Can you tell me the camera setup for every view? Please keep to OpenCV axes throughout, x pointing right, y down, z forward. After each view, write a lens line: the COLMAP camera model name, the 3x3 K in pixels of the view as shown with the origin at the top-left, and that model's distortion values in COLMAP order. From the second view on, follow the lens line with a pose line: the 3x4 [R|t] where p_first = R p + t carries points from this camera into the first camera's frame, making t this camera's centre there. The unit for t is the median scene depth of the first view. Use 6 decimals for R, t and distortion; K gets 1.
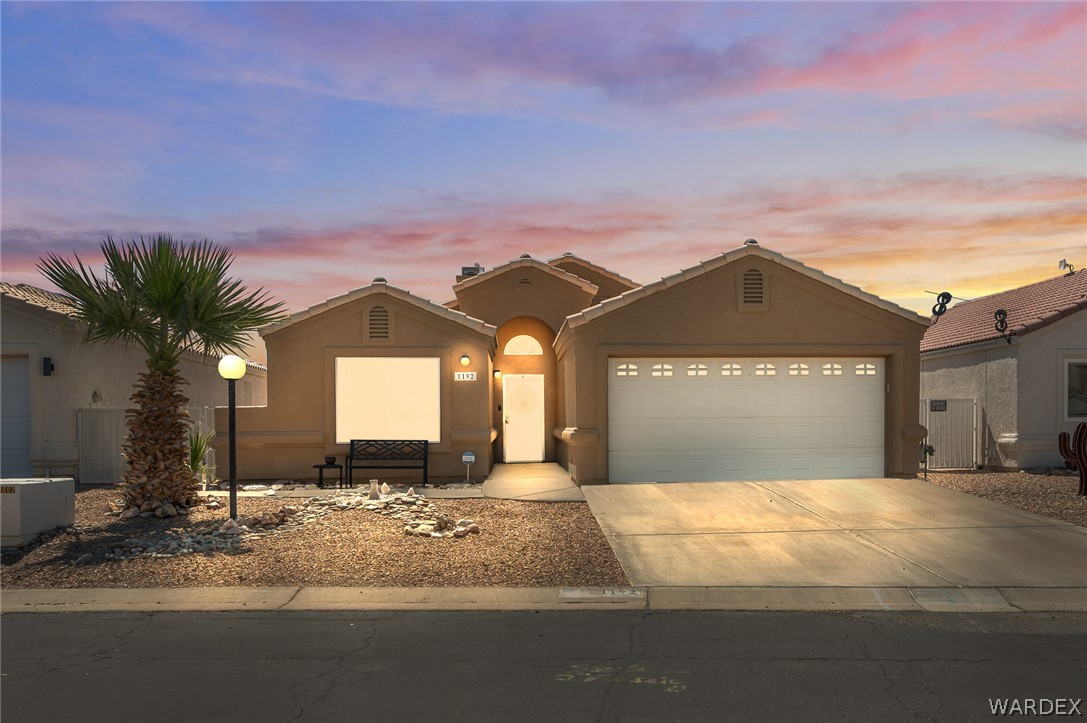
lens RADIAL K [[657.0, 0, 543.5], [0, 657.0, 361.5], [0, 0, 1]] dist [-0.001946, -0.000713]
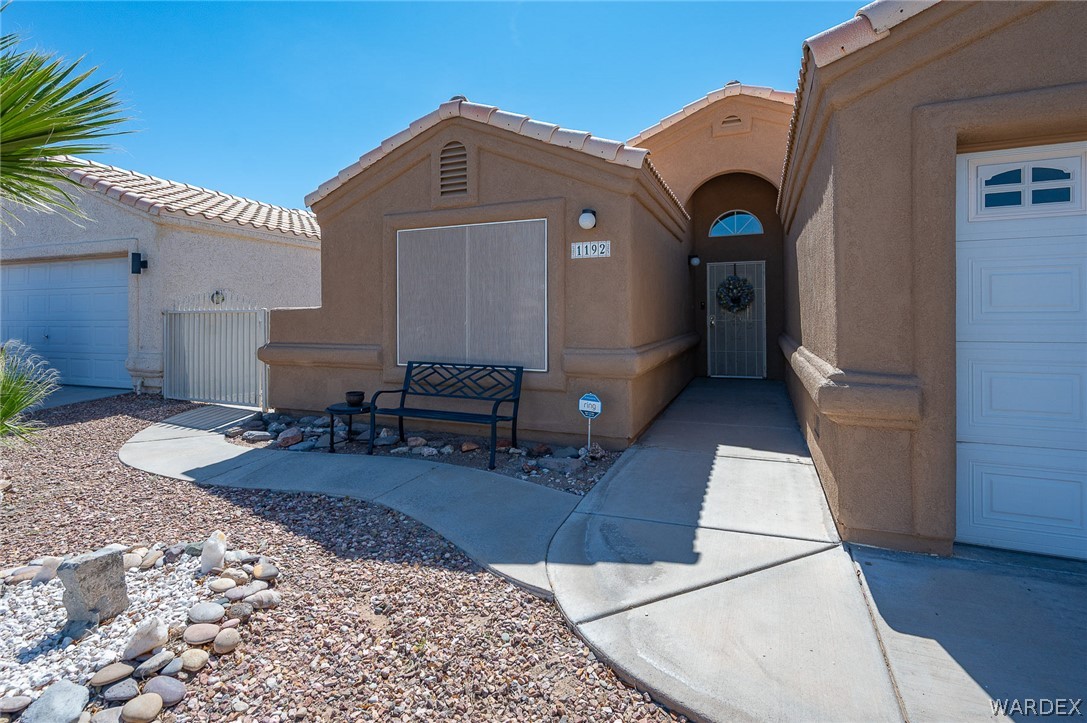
lens RADIAL K [[501.9, 0, 542.6], [0, 501.9, 310.3], [0, 0, 1]] dist [-0.000681, 0.000016]
pose [[0.905639, -0.002007, -0.424046, 0.019940], [0.036260, 0.996693, 0.072722, 0.041333], [0.422497, -0.081235, 0.902716, 0.619824]]
